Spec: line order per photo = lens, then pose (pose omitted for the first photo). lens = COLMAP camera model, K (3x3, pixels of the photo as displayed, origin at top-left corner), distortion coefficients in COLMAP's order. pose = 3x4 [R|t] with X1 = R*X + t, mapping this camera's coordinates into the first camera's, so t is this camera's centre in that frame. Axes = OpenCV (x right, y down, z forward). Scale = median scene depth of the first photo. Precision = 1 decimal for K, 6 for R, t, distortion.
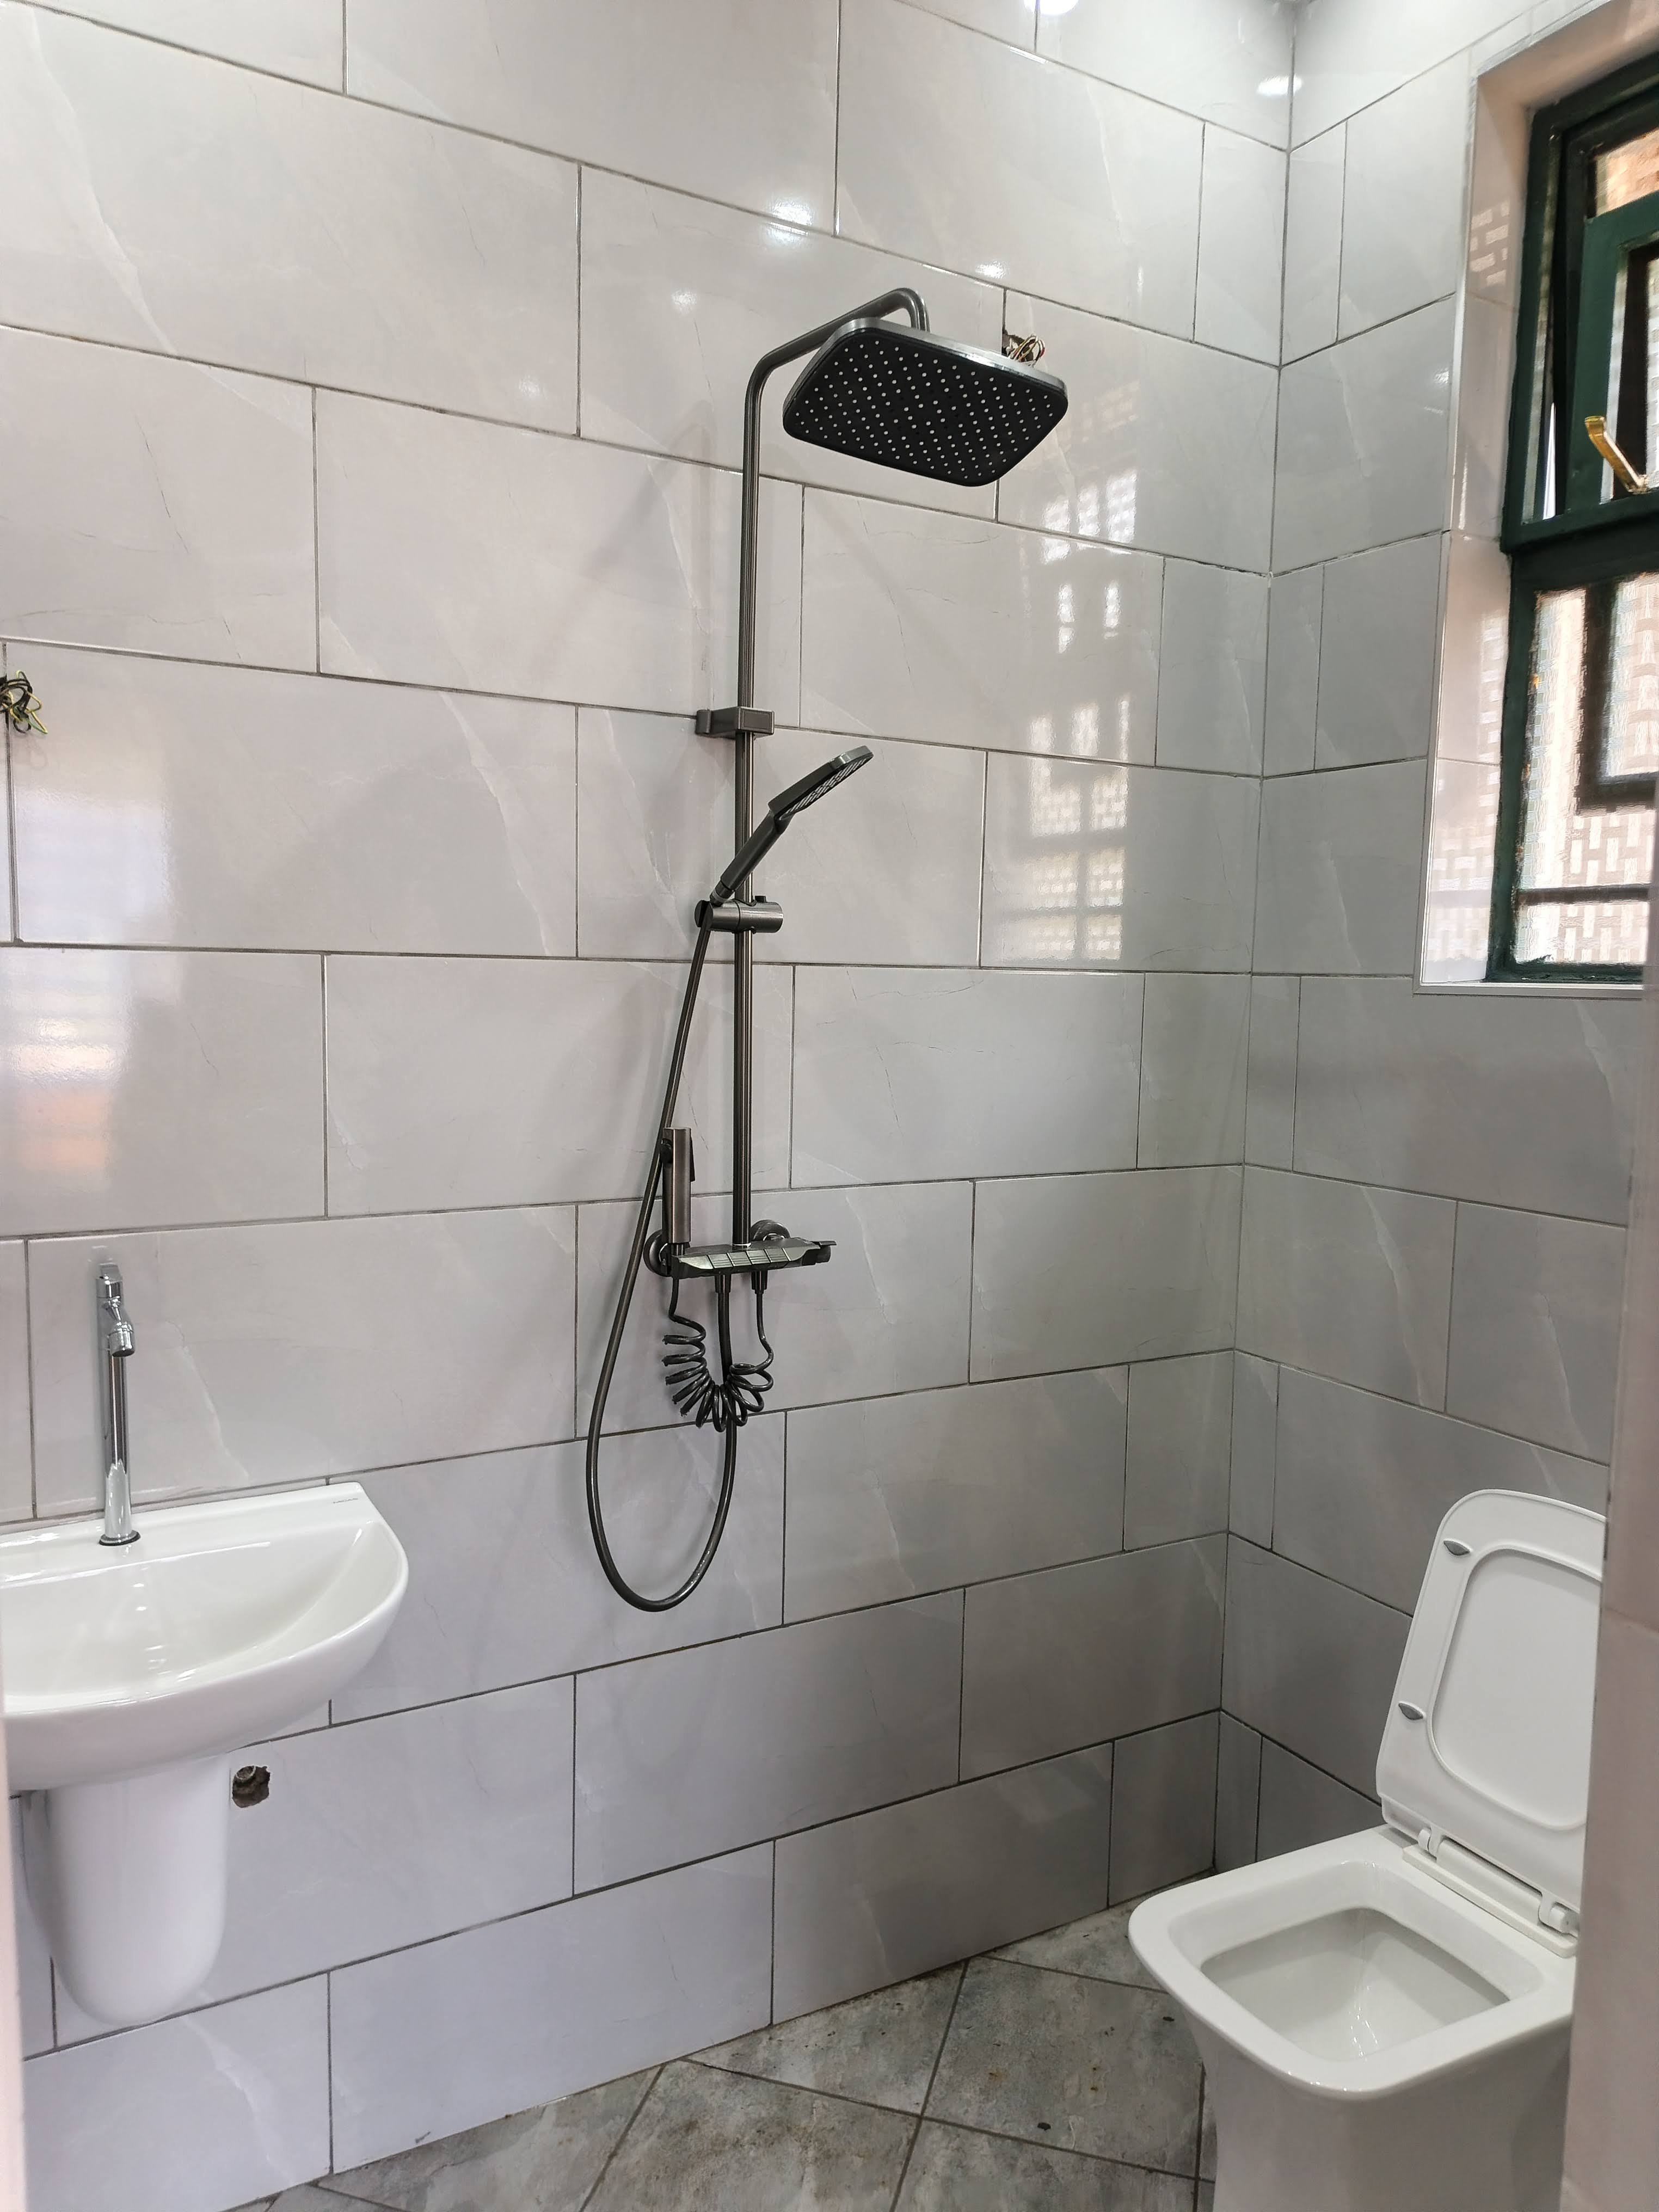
lens RADIAL K [[1519.0, 0, 850.1], [0, 1519.0, 1115.2], [0, 0, 1]] dist [0.055640, -0.061415]
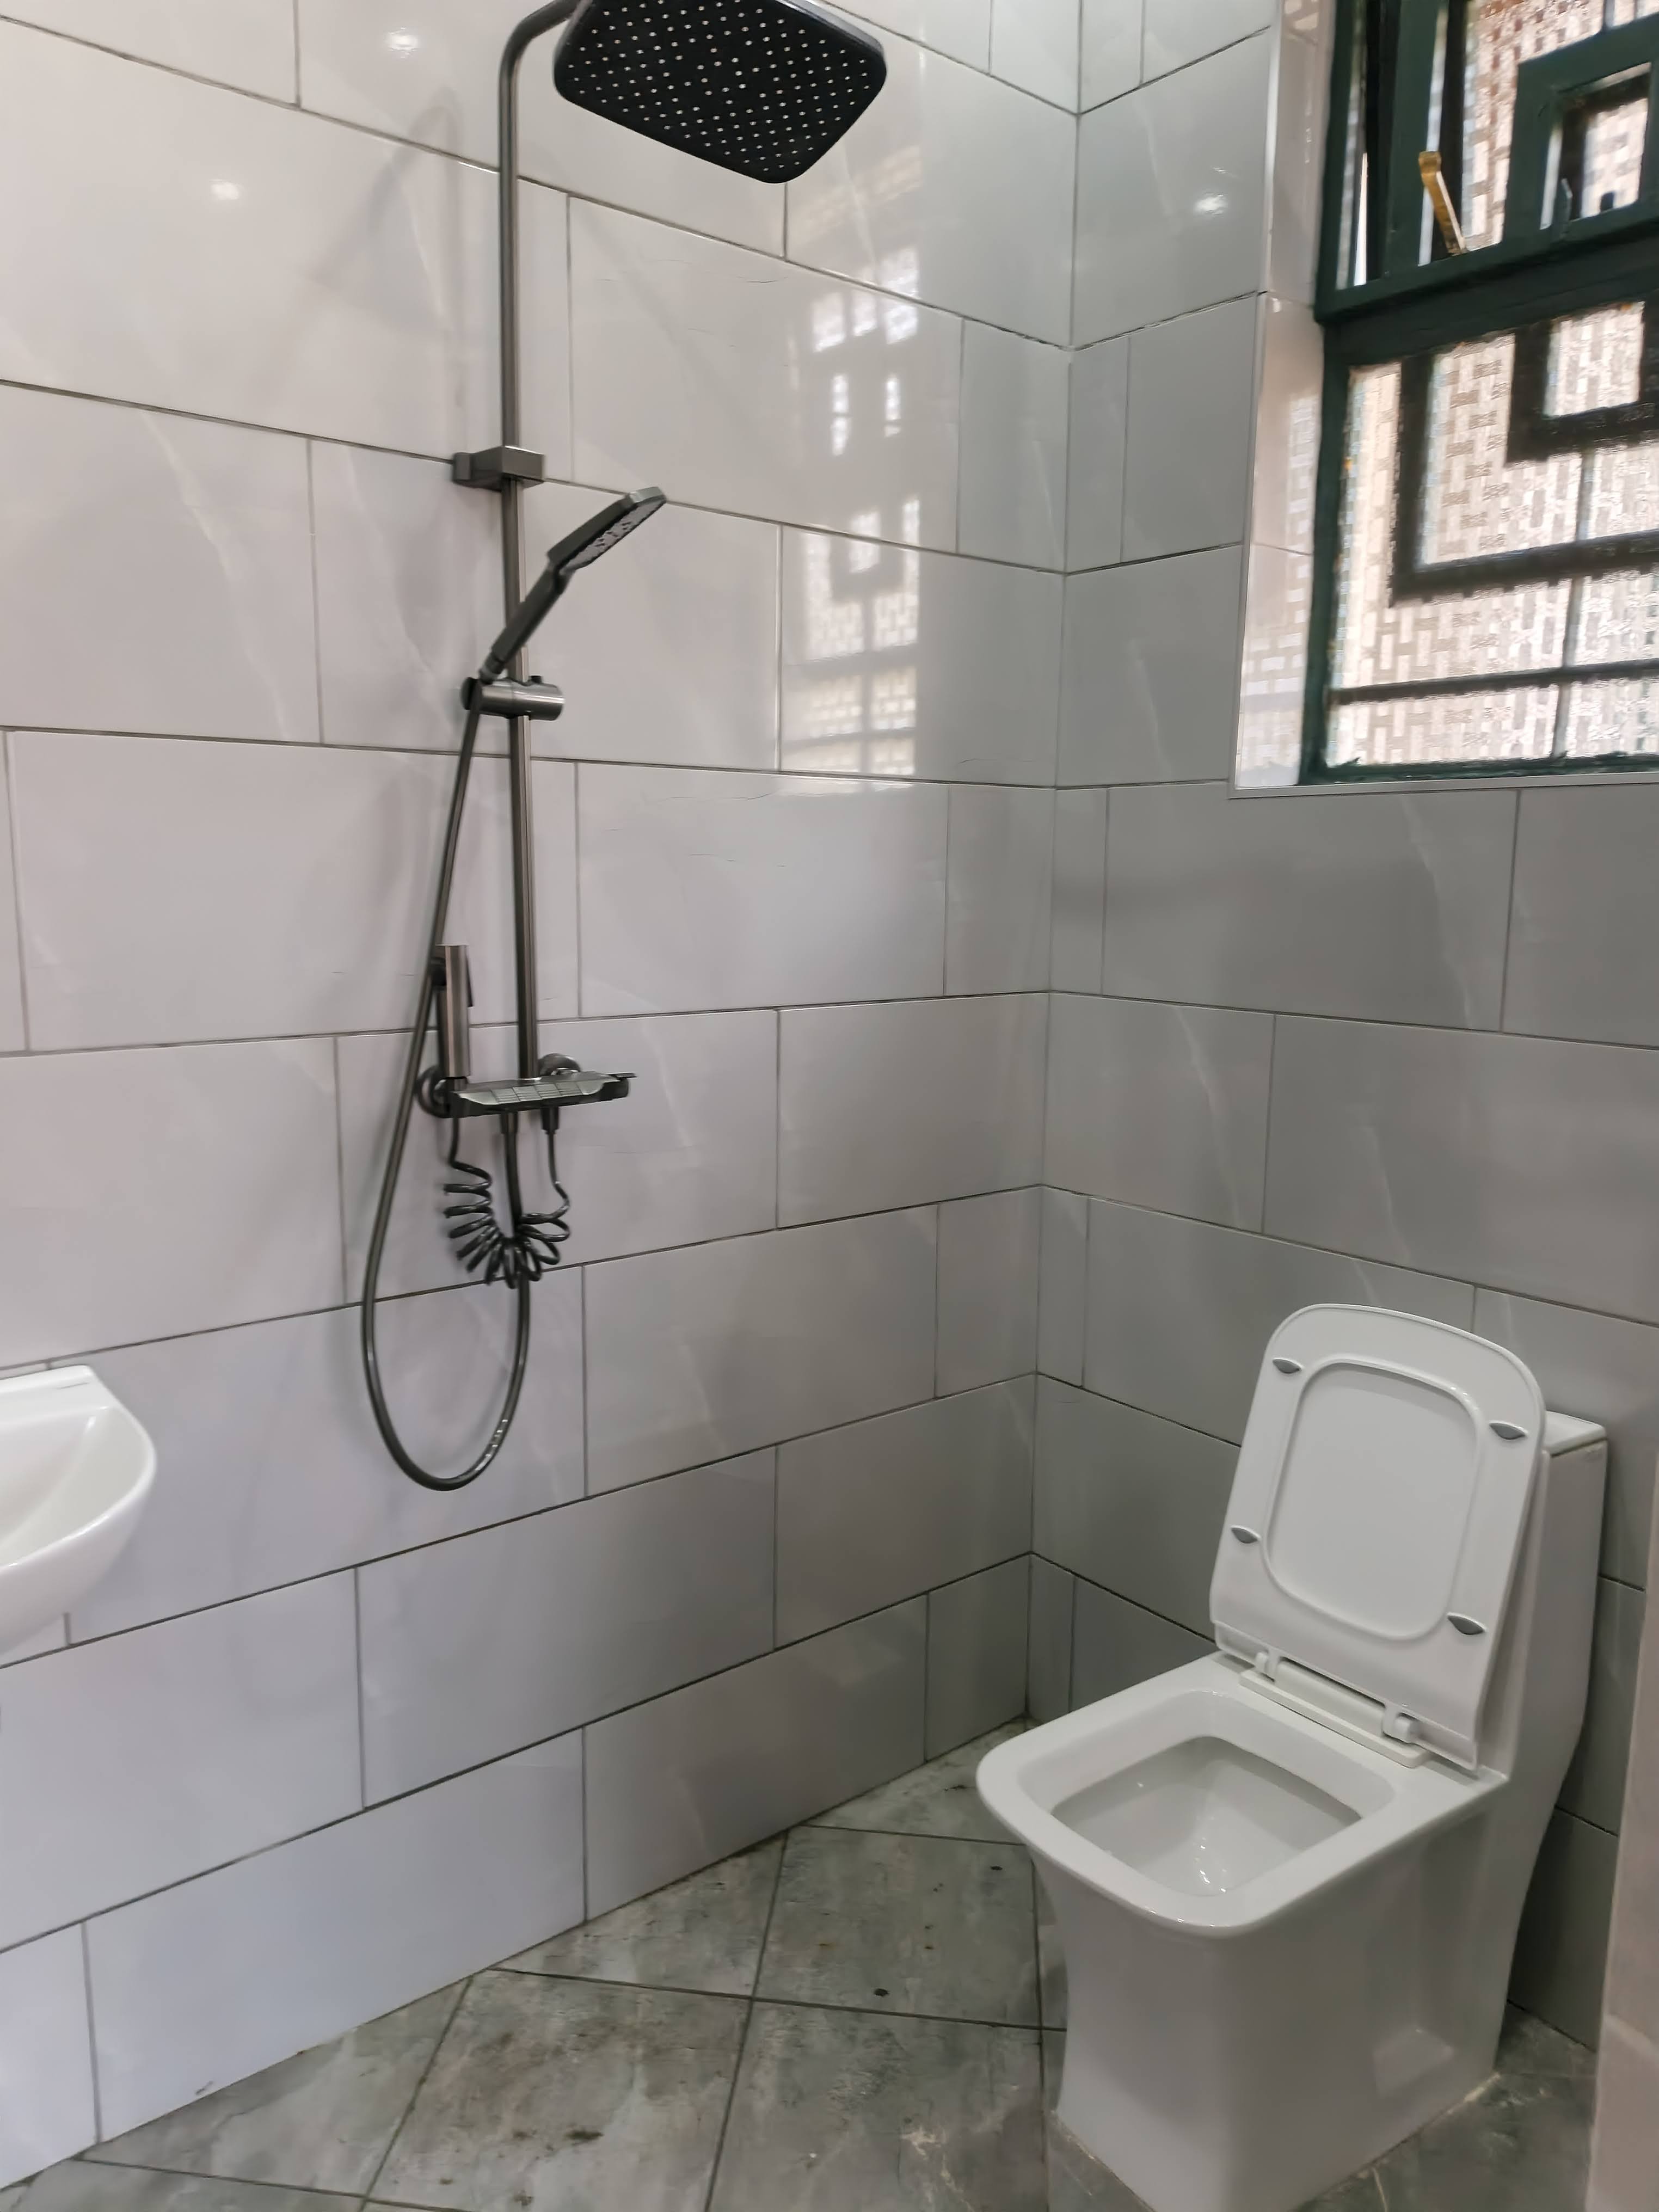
lens RADIAL K [[1519.0, 0, 809.0], [0, 1519.0, 1086.8], [0, 0, 1]] dist [0.055640, -0.061415]
pose [[0.989617, -0.035223, 0.139347, -0.033246], [0.027899, 0.998142, 0.054168, 0.045691], [-0.140996, -0.049718, 0.988761, 0.096106]]
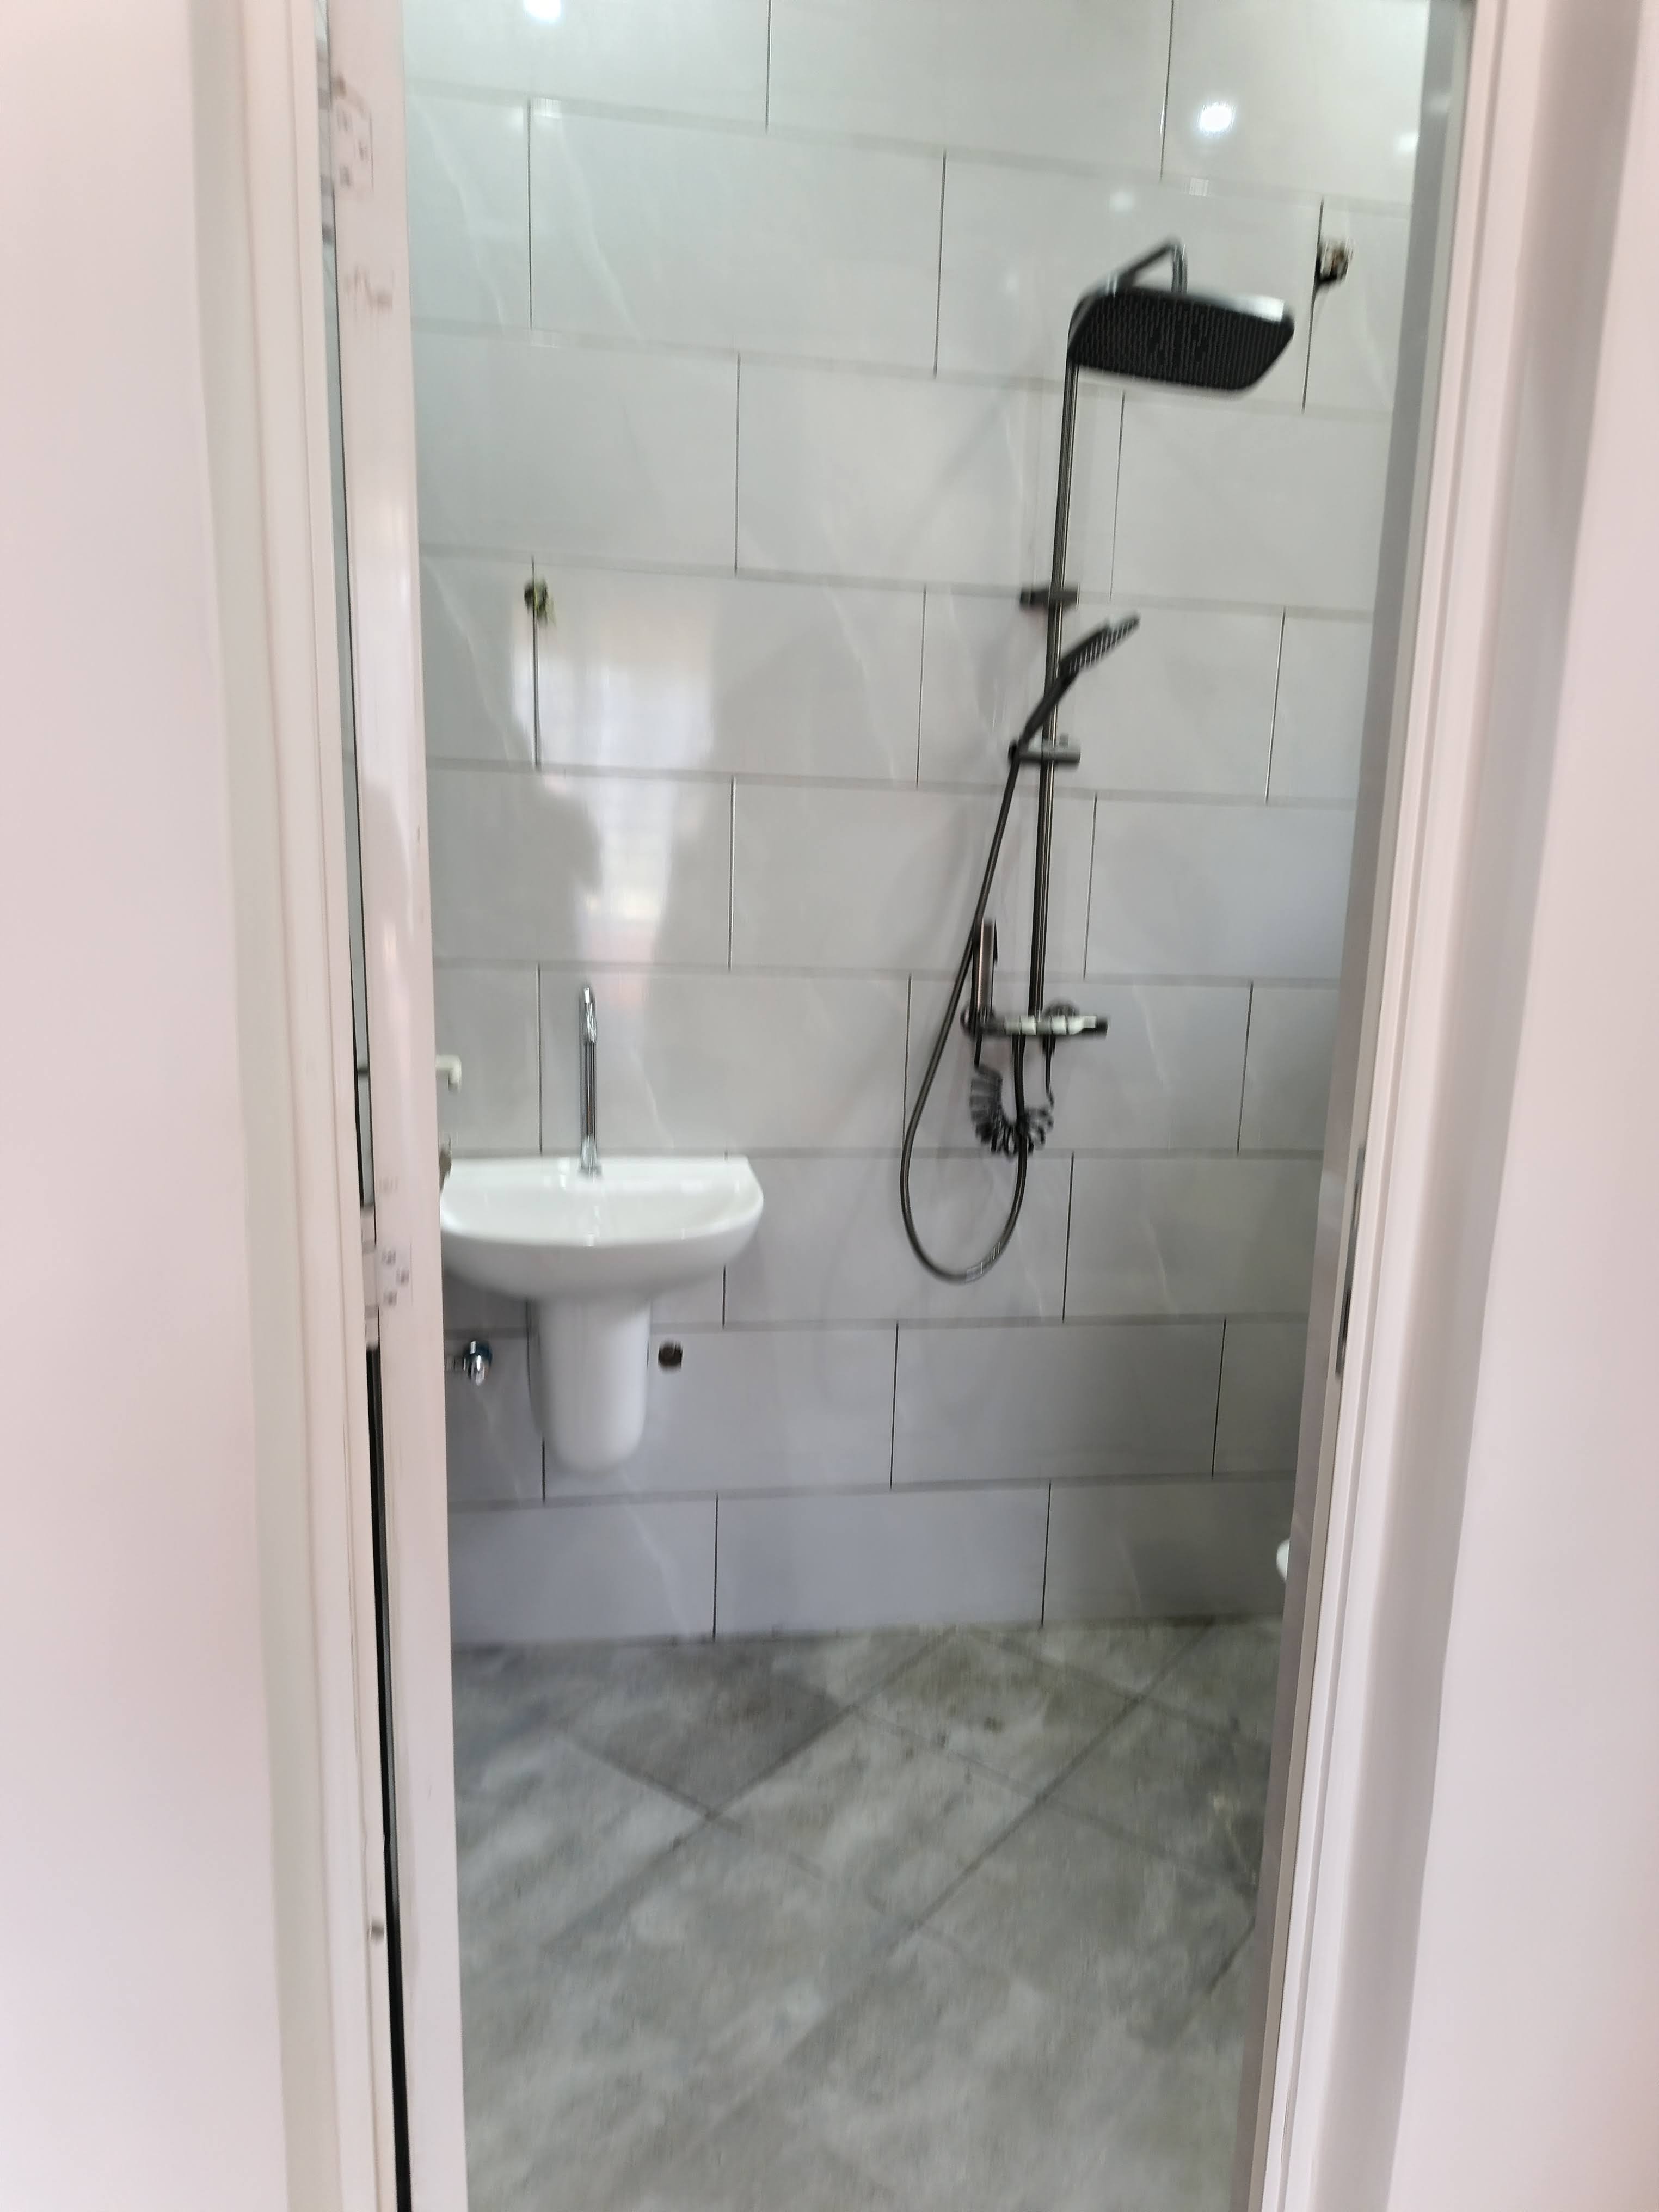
lens RADIAL K [[1519.0, 0, 848.9], [0, 1519.0, 1127.1], [0, 0, 1]] dist [0.055640, -0.061415]
pose [[0.944898, 0.085795, -0.315921, 0.191150], [-0.051071, 0.991863, 0.116614, 0.035911], [0.323355, -0.094054, 0.941592, -0.265617]]
